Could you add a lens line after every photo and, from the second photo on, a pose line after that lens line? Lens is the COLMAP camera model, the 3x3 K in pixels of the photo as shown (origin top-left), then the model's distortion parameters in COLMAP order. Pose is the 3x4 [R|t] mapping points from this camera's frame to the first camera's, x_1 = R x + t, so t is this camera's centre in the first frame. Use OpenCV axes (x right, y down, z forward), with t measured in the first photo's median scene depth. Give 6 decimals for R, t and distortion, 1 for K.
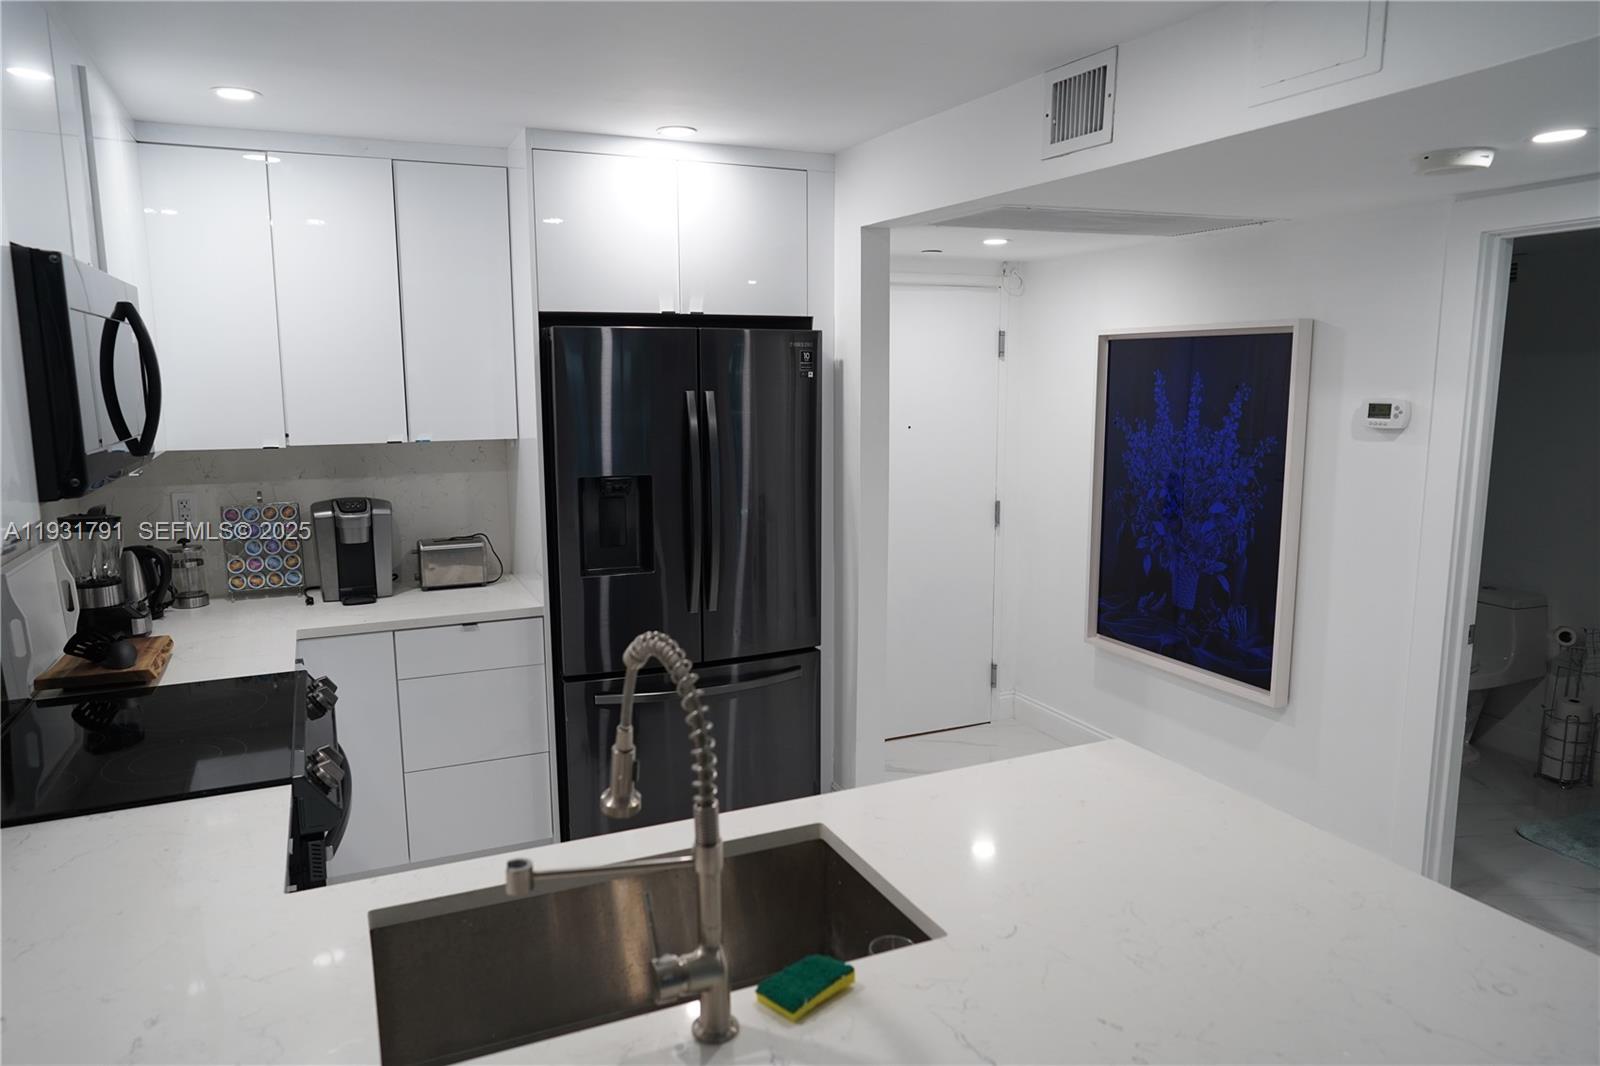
lens RADIAL K [[1062.8, 0, 795.5], [0, 1062.8, 530.8], [0, 0, 1]] dist [-0.040352, 0.056122]
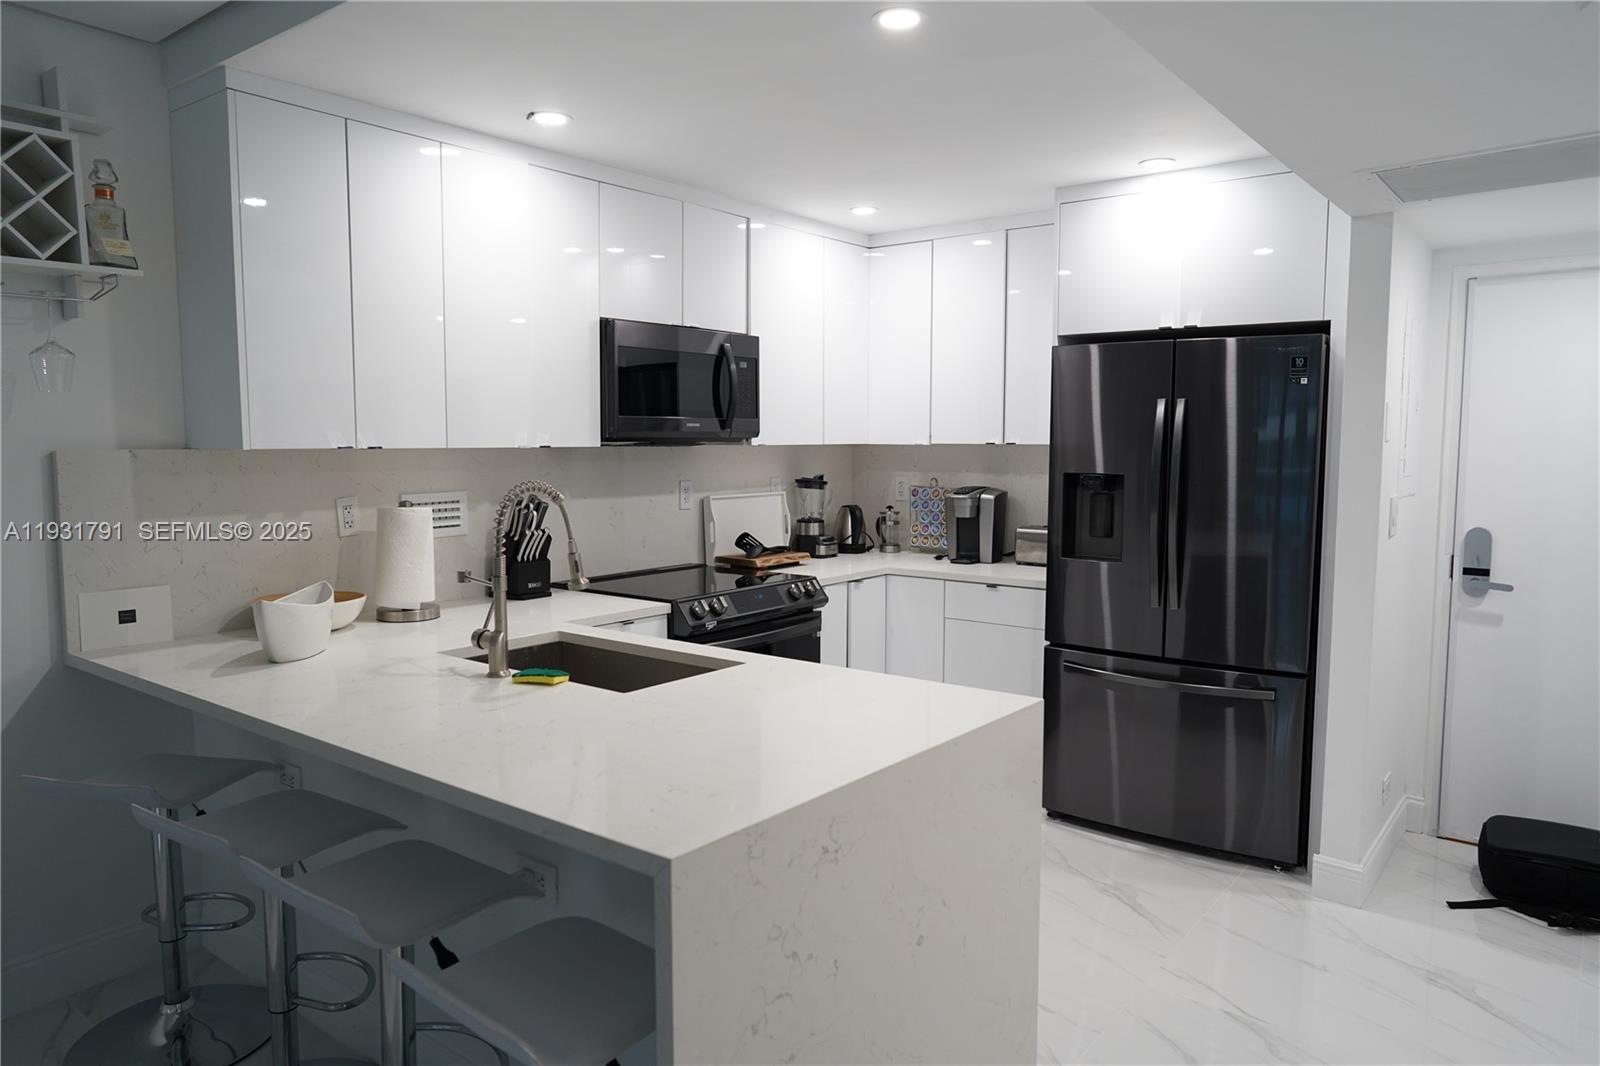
lens RADIAL K [[1062.8, 0, 795.5], [0, 1062.8, 530.8], [0, 0, 1]] dist [-0.040352, 0.056122]
pose [[0.478384, 0.080279, -0.874473, 0.667188], [-0.137177, 0.990419, 0.015880, 0.036301], [0.867370, 0.112361, 0.484814, 0.162289]]
